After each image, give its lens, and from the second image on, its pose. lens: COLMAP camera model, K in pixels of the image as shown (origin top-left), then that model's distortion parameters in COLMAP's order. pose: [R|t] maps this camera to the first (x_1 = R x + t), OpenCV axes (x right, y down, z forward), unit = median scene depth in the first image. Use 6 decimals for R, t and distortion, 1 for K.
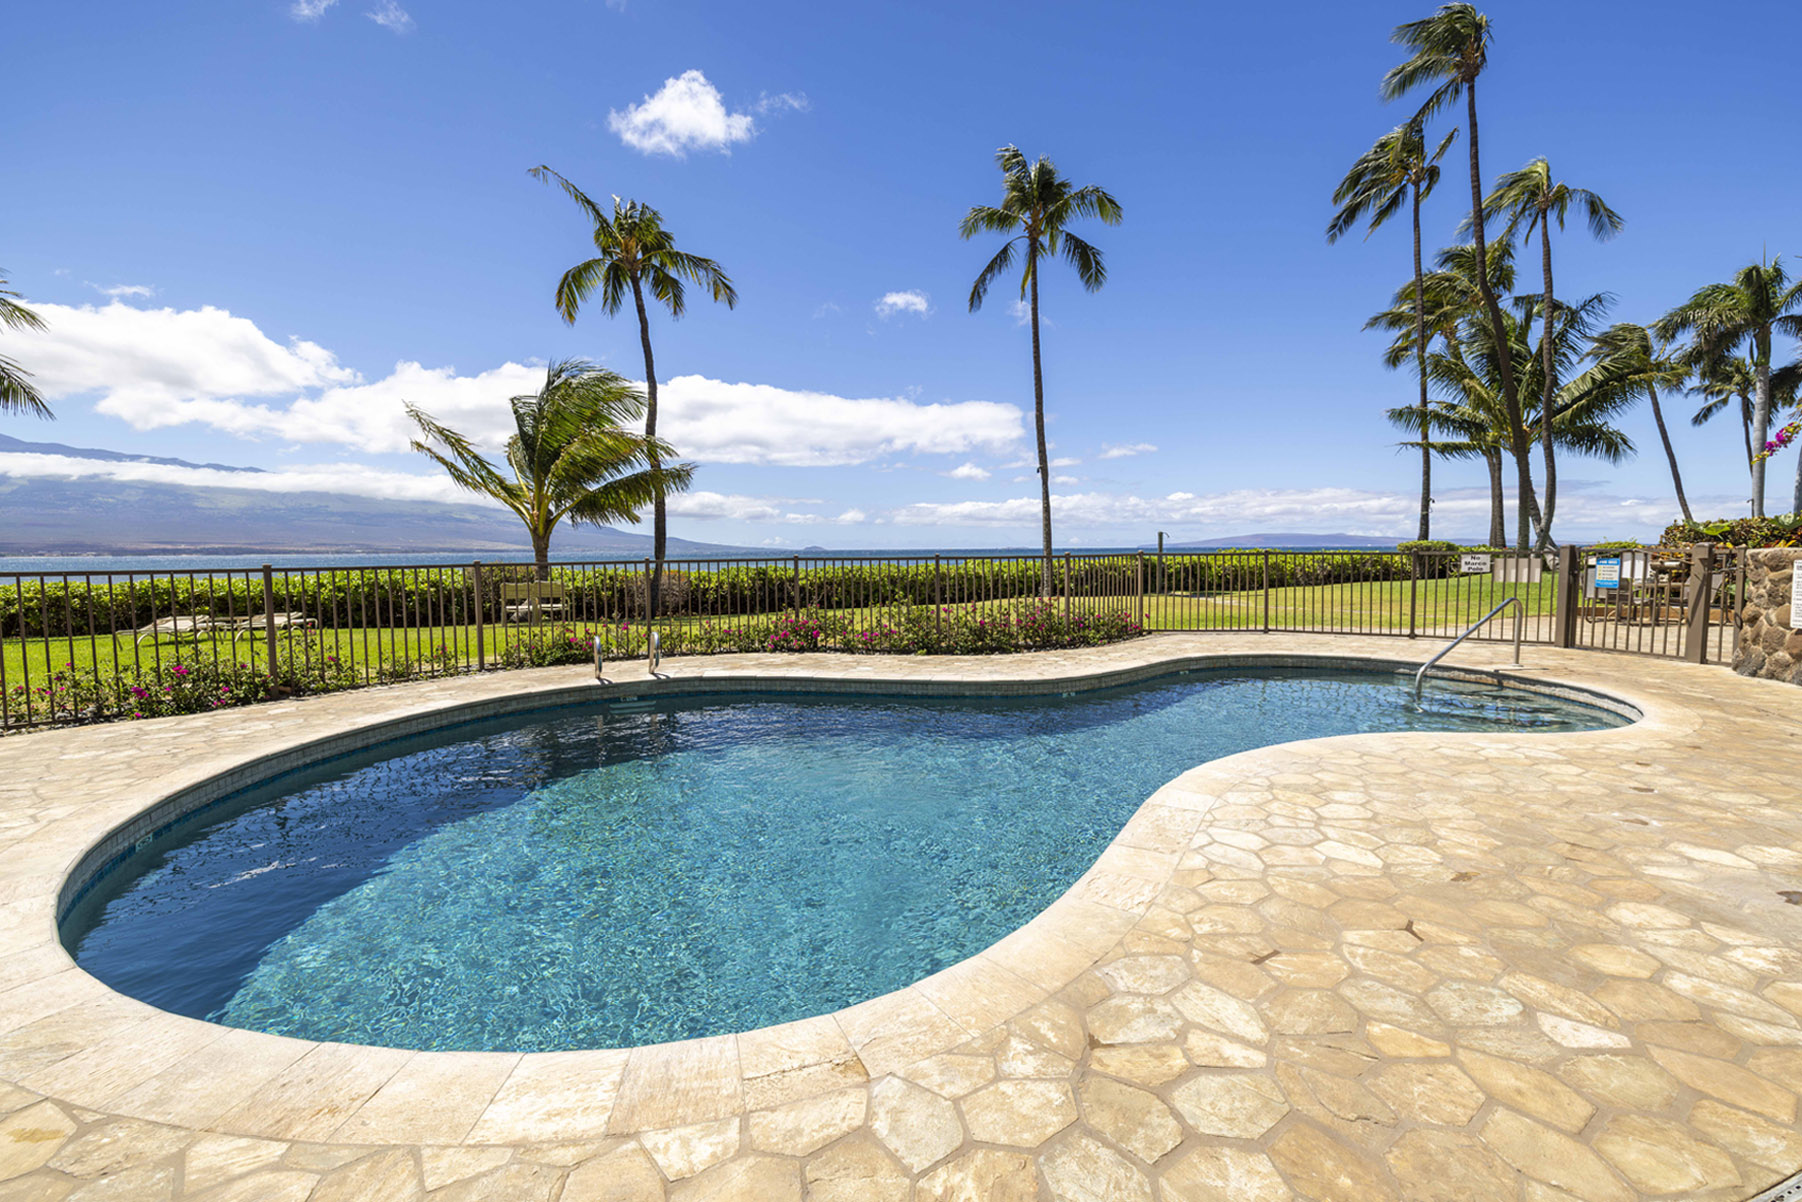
lens RADIAL K [[758.8, 0, 903.2], [0, 758.8, 610.9], [0, 0, 1]] dist [-0.004041, 0.000734]
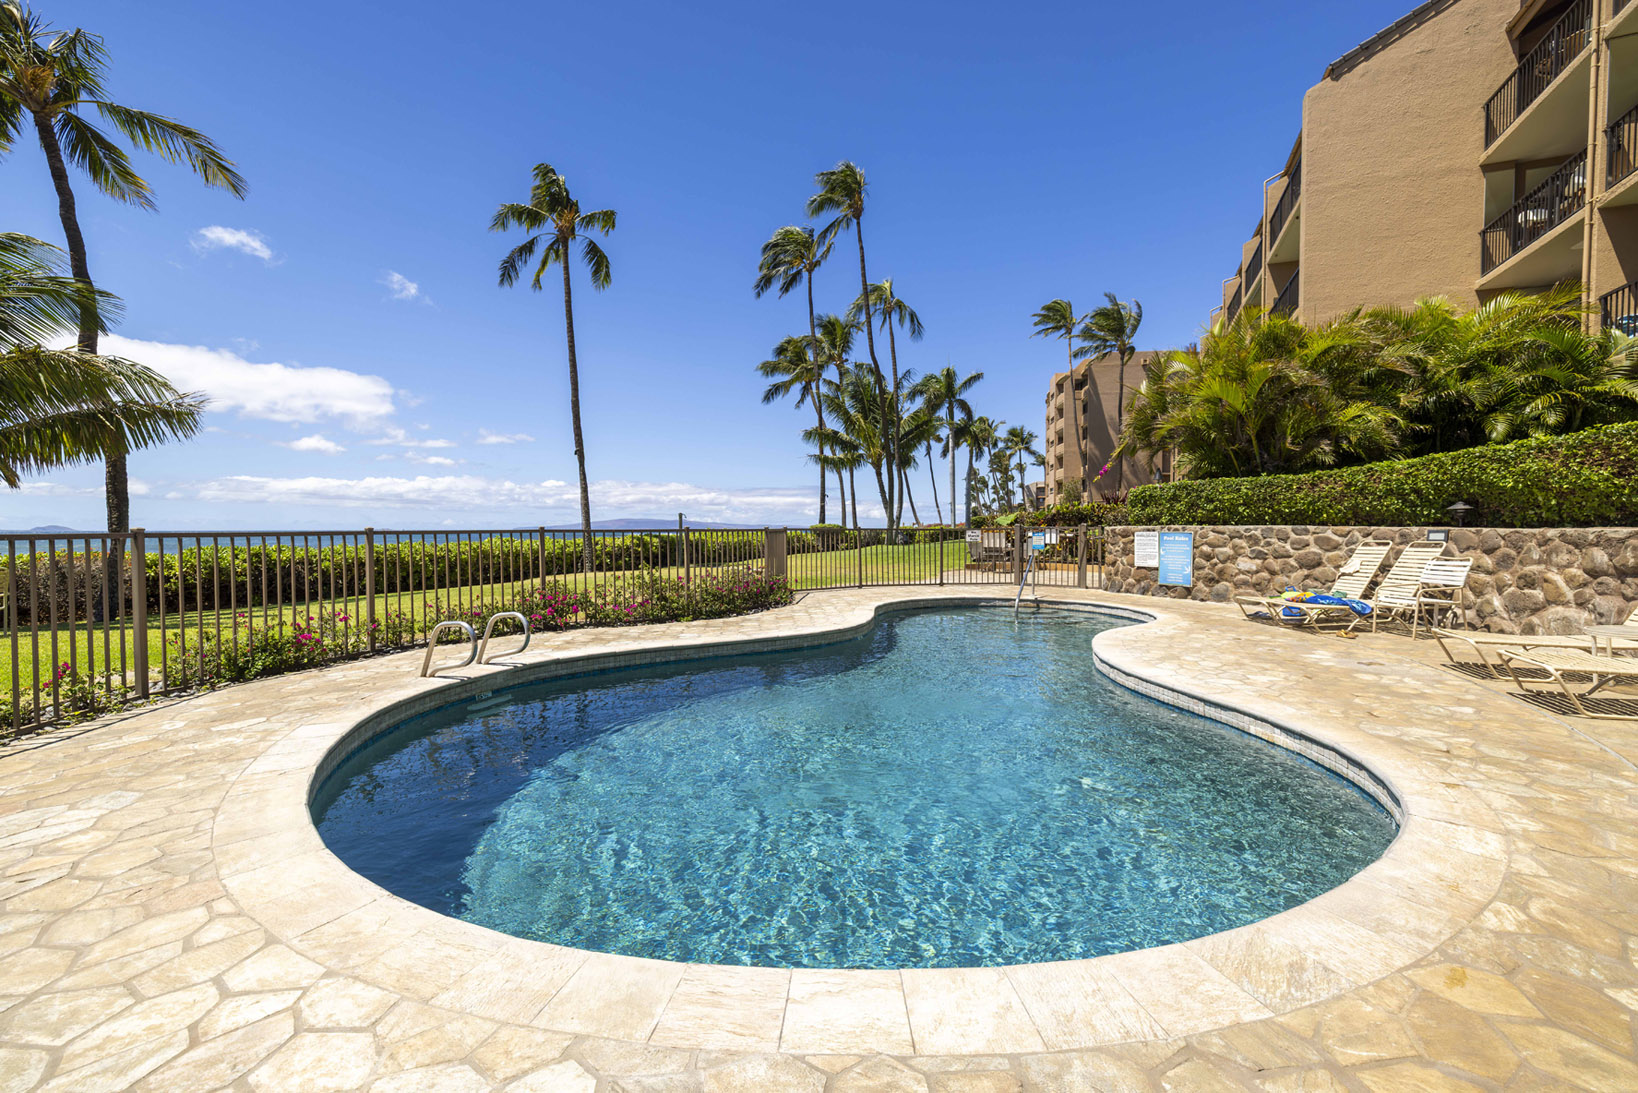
lens RADIAL K [[689.7, 0, 829.1], [0, 689.7, 540.2], [0, 0, 1]] dist [-0.004041, 0.000734]
pose [[0.745889, -0.004194, 0.666057, -0.179572], [0.049987, 0.997513, -0.049698, 0.001248], [-0.664192, 0.070364, 0.744244, 0.055701]]
